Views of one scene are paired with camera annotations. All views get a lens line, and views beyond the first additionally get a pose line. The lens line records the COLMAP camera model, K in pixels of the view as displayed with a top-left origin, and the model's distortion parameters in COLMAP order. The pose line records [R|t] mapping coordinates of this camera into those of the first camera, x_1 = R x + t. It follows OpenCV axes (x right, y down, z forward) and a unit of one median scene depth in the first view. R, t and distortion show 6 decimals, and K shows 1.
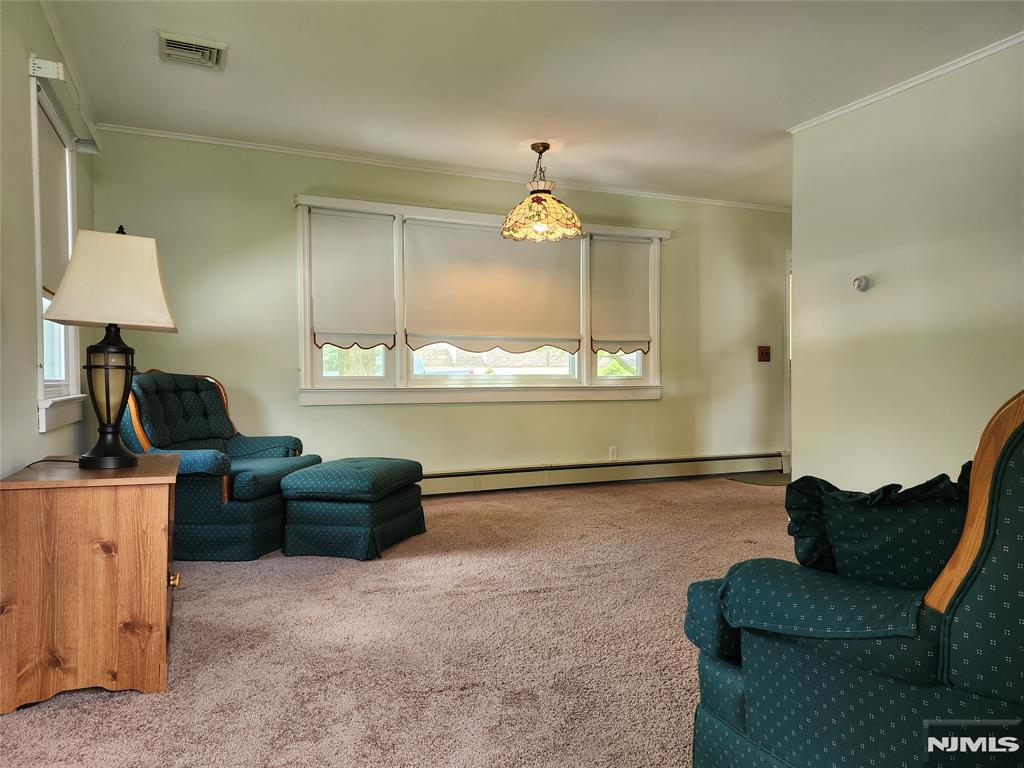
lens RADIAL K [[716.1, 0, 512.0], [0, 716.1, 384.0], [0, 0, 1]] dist [0.112709, -0.134792]
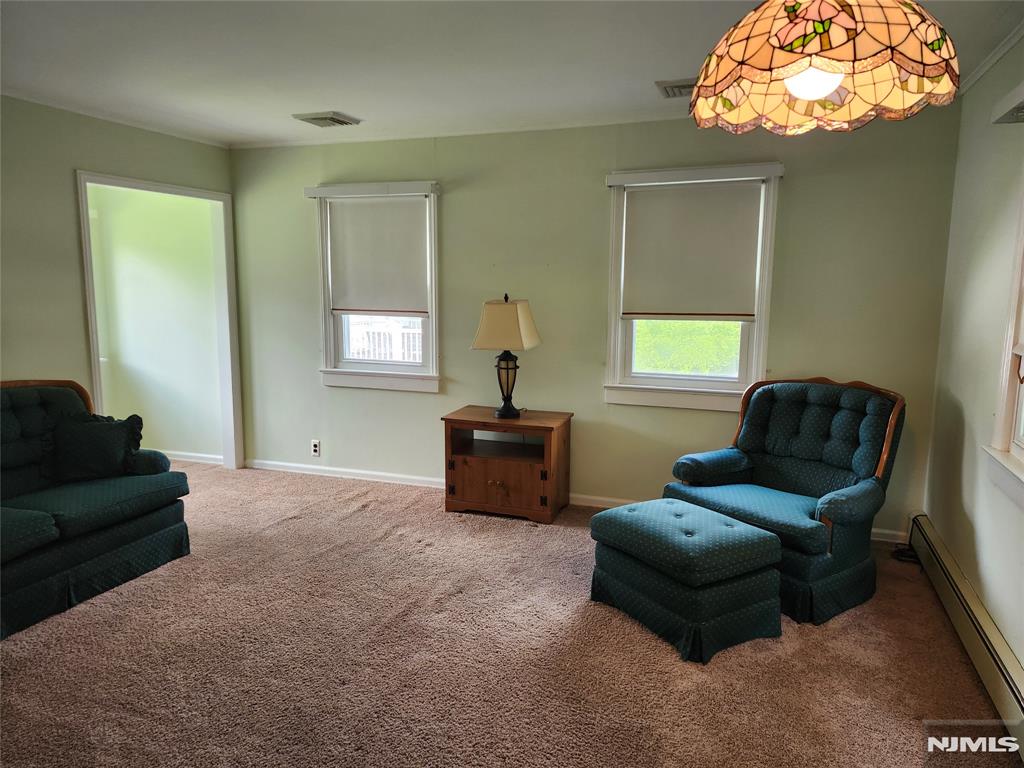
lens RADIAL K [[716.1, 0, 512.0], [0, 716.1, 384.0], [0, 0, 1]] dist [0.112709, -0.134792]
pose [[0.969800, 0.050515, -0.238615, -0.007906], [-0.024963, 0.993738, 0.108915, -0.118978], [0.242622, -0.099669, 0.964987, 0.653820]]
